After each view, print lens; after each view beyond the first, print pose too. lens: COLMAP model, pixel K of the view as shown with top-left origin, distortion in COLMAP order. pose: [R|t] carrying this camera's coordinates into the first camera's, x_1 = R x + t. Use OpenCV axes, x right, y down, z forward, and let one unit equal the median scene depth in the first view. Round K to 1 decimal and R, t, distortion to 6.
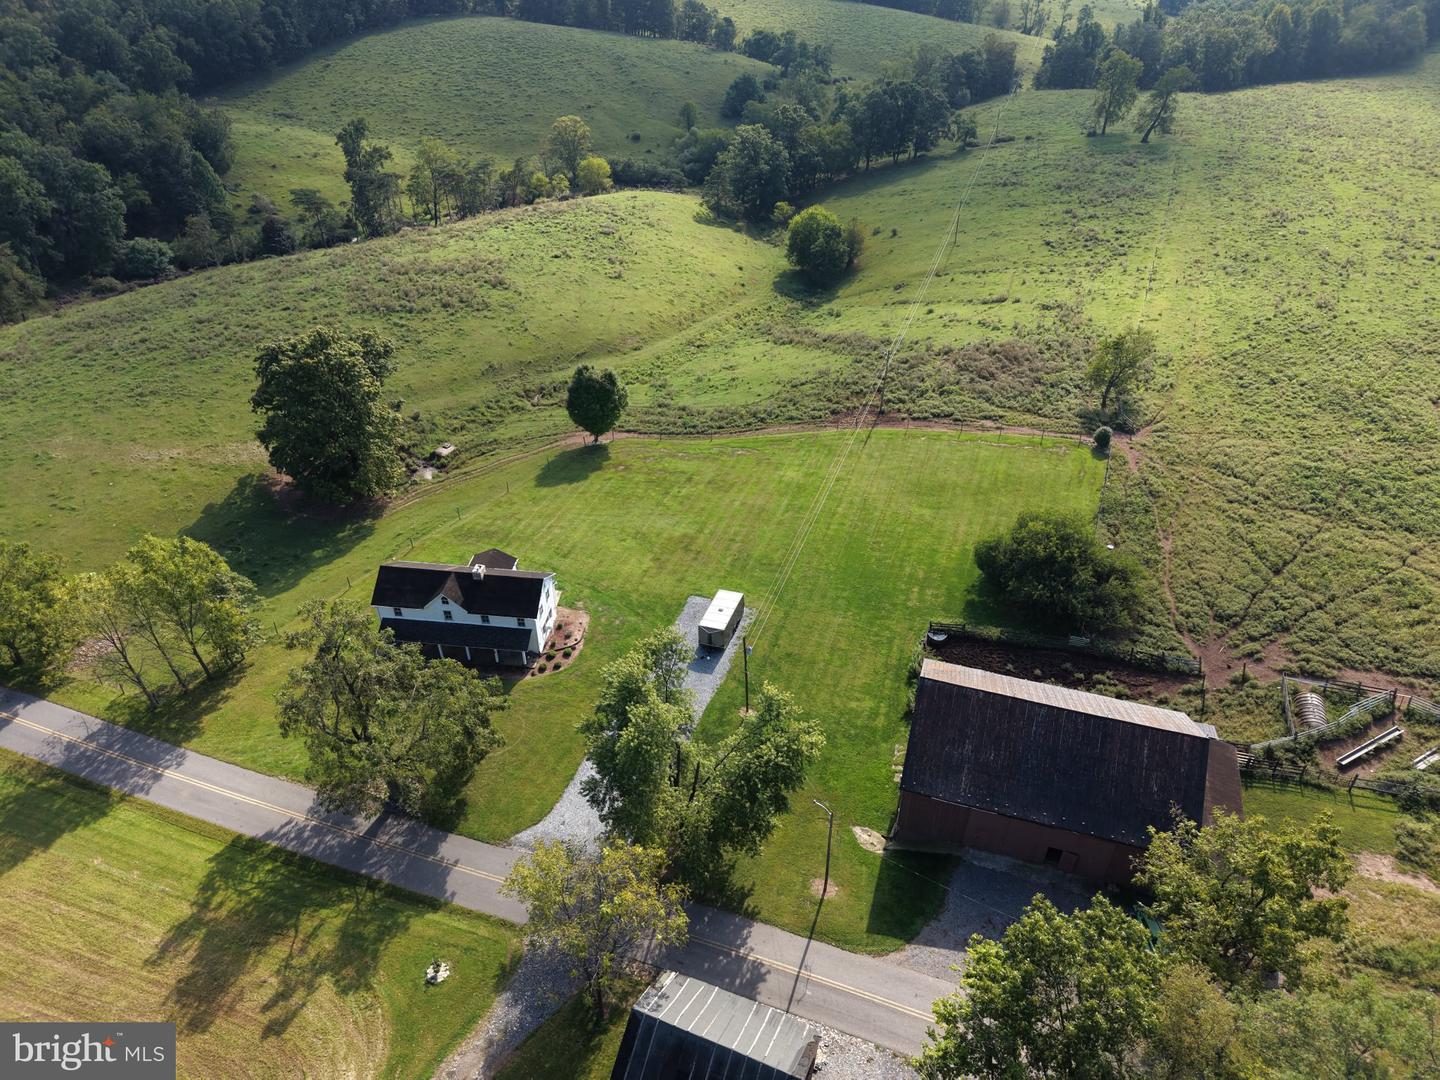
lens RADIAL K [[962.1, 0, 717.5], [0, 962.1, 538.7], [0, 0, 1]] dist [0.028163, -0.029025]
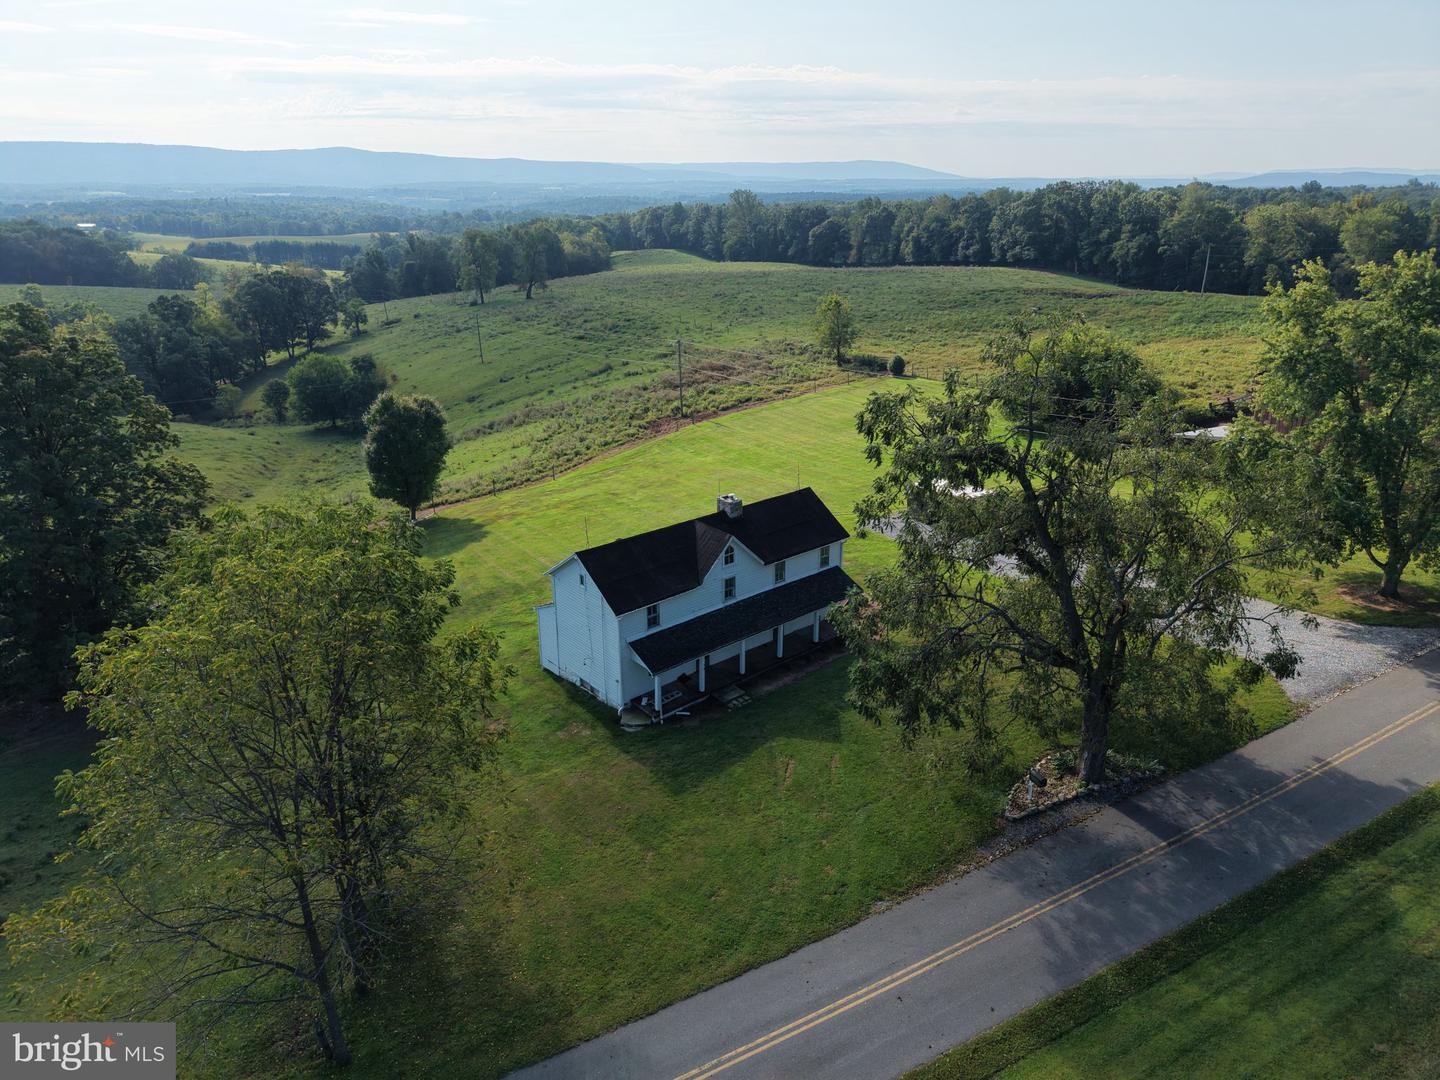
lens RADIAL K [[962.1, 0, 721.7], [0, 962.1, 540.0], [0, 0, 1]] dist [0.028163, -0.029025]
pose [[0.673834, -0.266632, 0.689097, -0.594772], [0.458541, 0.882204, -0.107034, 0.102424], [-0.579385, 0.388103, 0.716721, 0.564115]]
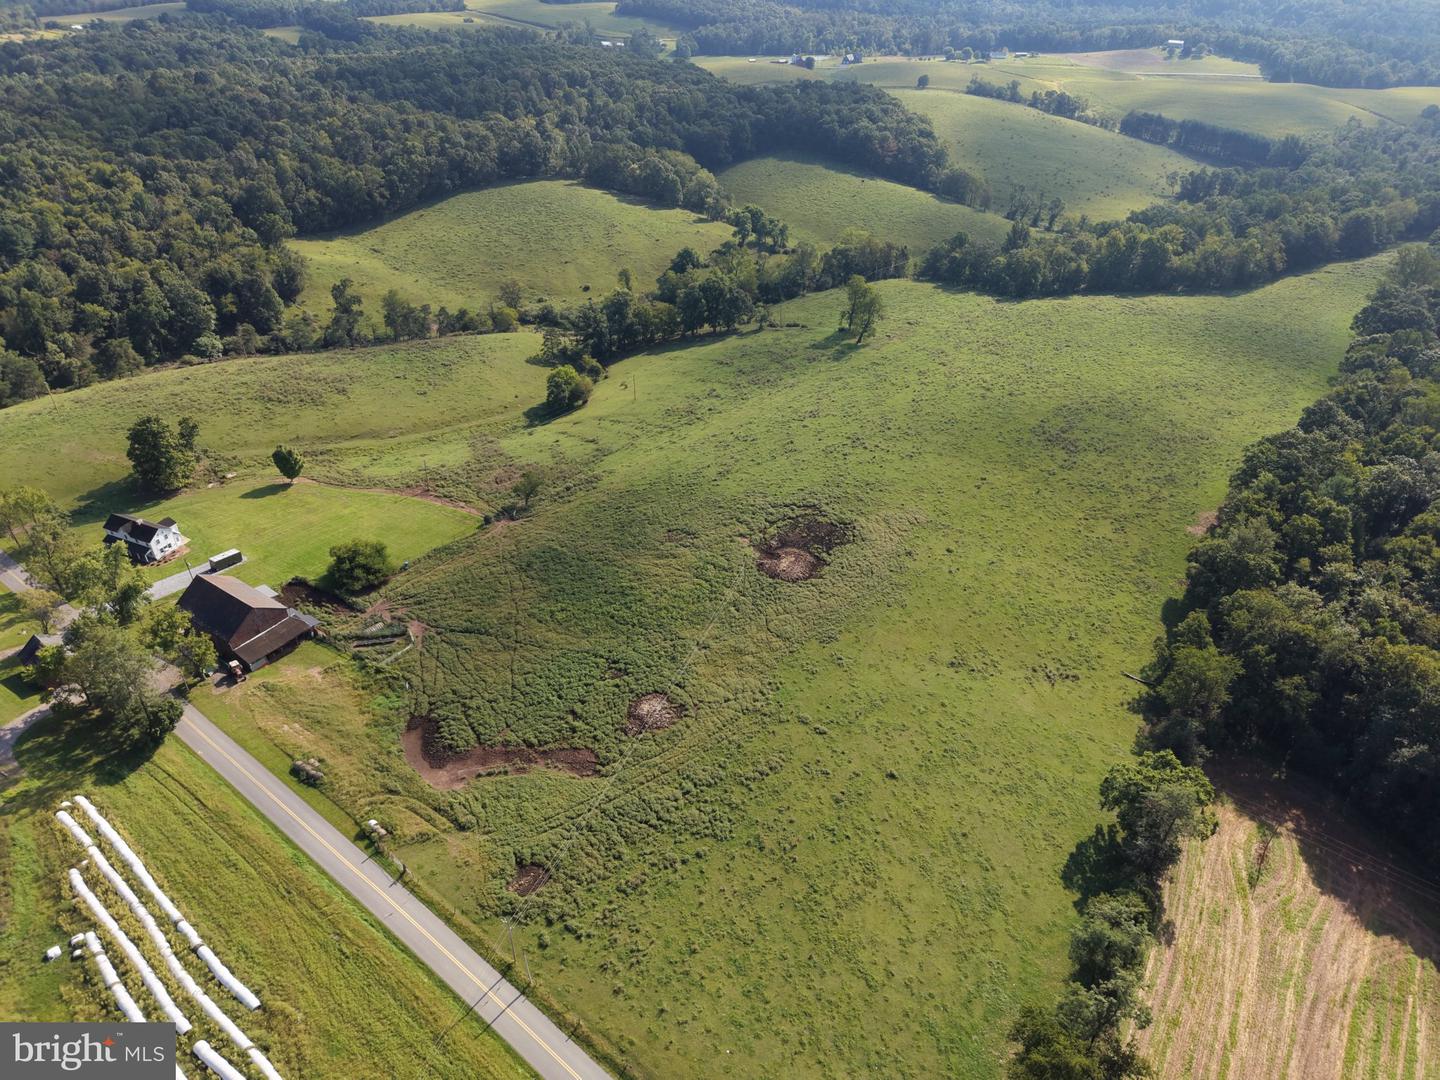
lens RADIAL K [[962.1, 0, 714.6], [0, 962.1, 536.8], [0, 0, 1]] dist [0.028163, -0.029025]
pose [[0.954274, 0.167662, -0.247489, 1.678522], [-0.183540, 0.982099, -0.042370, -0.089050], [0.235955, 0.085856, 0.967964, -1.005116]]
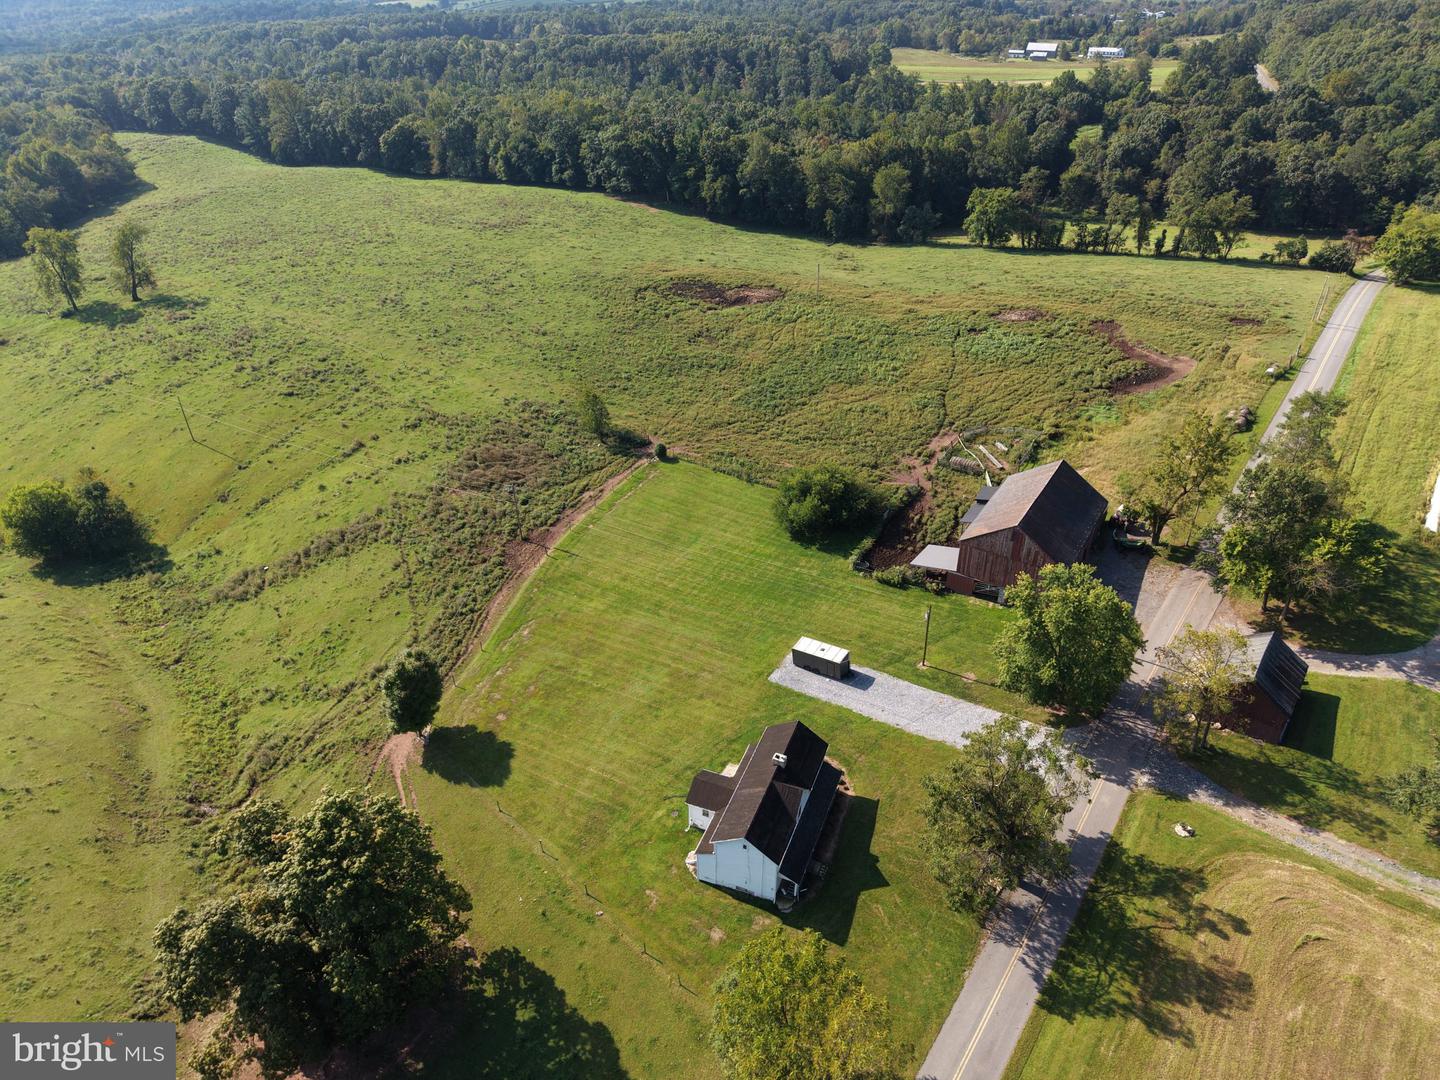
lens RADIAL K [[962.1, 0, 723.1], [0, 962.1, 538.2], [0, 0, 1]] dist [0.028163, -0.029025]
pose [[0.250724, -0.519780, 0.816680, -0.895274], [0.593248, 0.749150, 0.294671, -0.438536], [-0.764980, 0.410612, 0.496189, 0.413981]]
